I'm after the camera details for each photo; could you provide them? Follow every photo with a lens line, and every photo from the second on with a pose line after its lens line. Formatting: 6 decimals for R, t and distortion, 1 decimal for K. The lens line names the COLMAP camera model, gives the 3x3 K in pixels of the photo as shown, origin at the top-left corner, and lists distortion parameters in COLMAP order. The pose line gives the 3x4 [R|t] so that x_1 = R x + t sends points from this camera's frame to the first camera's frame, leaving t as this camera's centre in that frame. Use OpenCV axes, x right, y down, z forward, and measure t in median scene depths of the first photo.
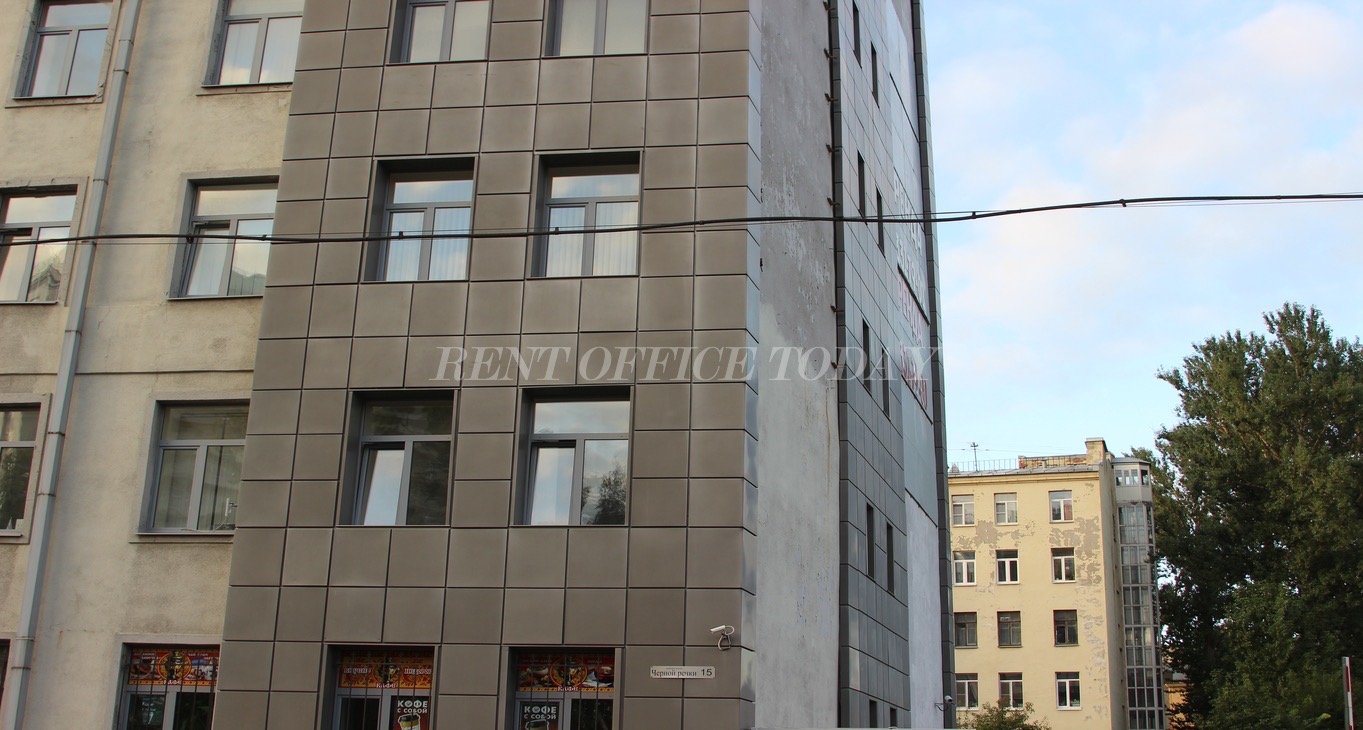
lens RADIAL K [[1365.3, 0, 681.5], [0, 1365.3, 364.0], [0, 0, 1]] dist [-0.087614, 0.000000]
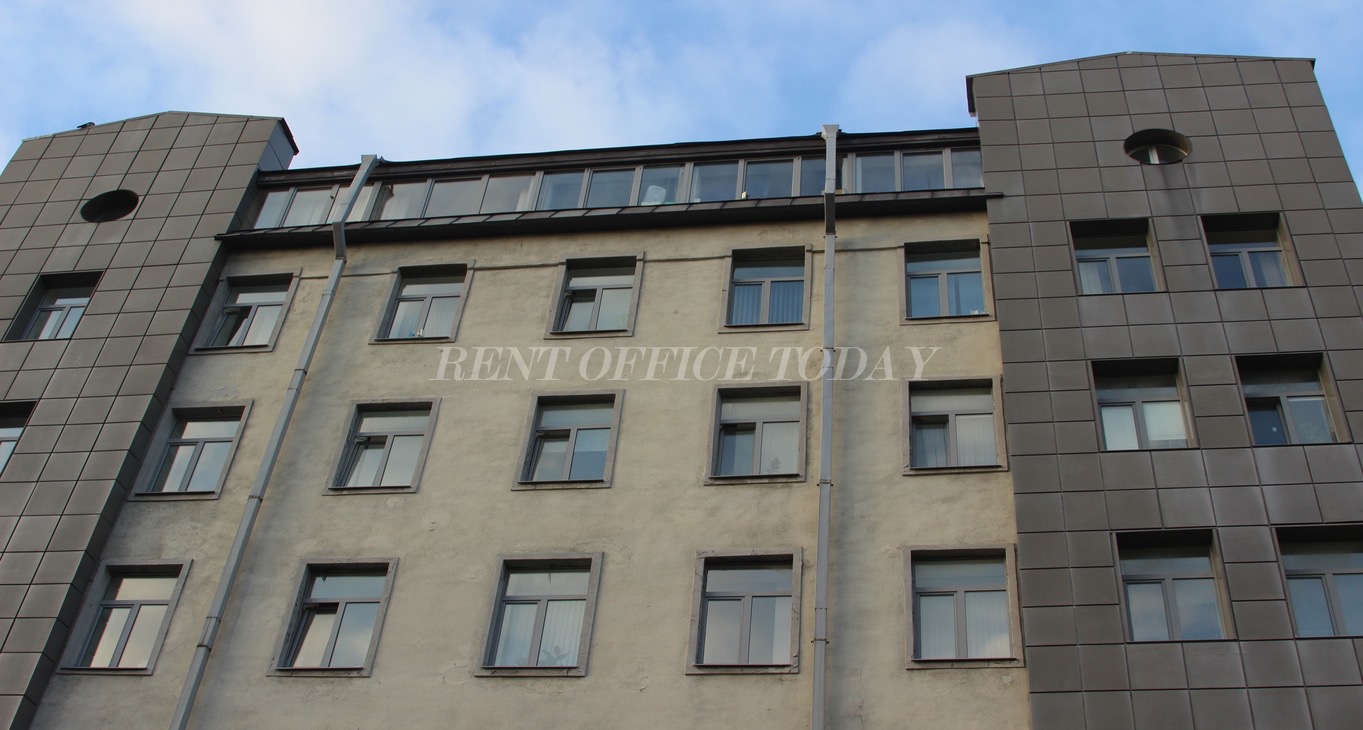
lens RADIAL K [[1365.3, 0, 685.0], [0, 1365.3, 364.4], [0, 0, 1]] dist [-0.087614, 0.000000]
pose [[0.999346, 0.018064, -0.031310, -0.488211], [-0.029368, 0.910750, -0.411913, 0.003096], [0.021075, 0.412563, 0.910685, 0.036582]]
